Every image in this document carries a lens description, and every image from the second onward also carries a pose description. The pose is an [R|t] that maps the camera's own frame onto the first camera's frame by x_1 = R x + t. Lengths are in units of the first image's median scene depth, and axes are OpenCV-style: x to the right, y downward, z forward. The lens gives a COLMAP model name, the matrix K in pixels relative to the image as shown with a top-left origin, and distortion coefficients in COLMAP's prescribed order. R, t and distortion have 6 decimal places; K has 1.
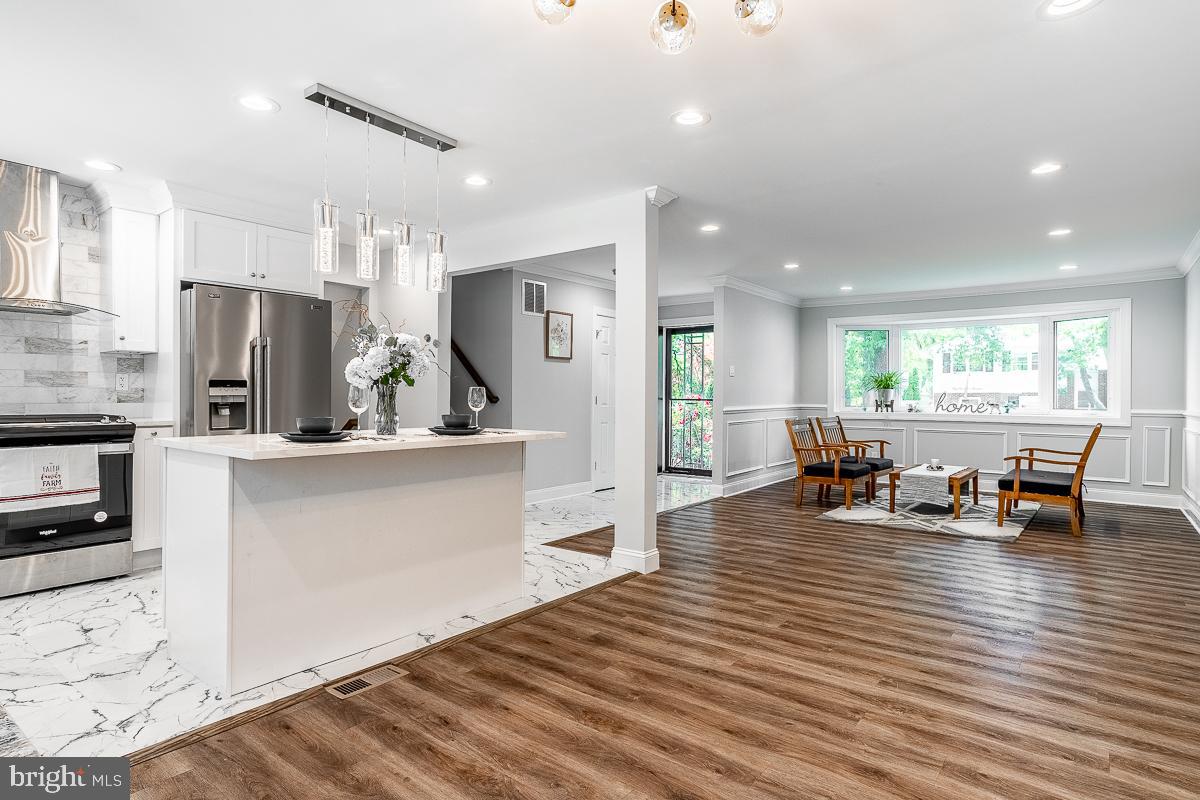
lens RADIAL K [[640.4, 0, 601.1], [0, 640.4, 399.0], [0, 0, 1]] dist [-0.005048, 0.002323]
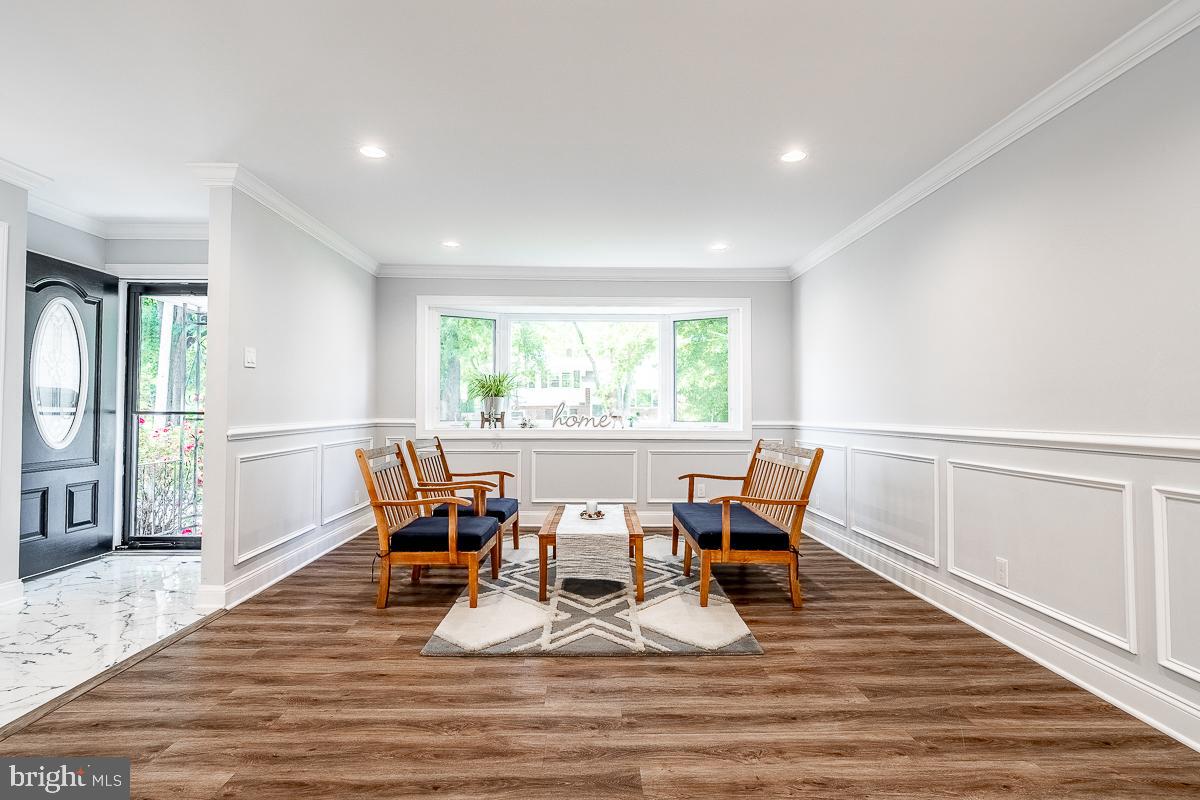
lens RADIAL K [[590.9, 0, 598.6], [0, 590.9, 397.6], [0, 0, 1]] dist [-0.018697, 0.003416]
pose [[0.774525, 0.011426, 0.632440, 0.118285], [0.005240, 0.999687, -0.024478, 0.002466], [-0.632521, 0.022273, 0.774223, 0.434733]]
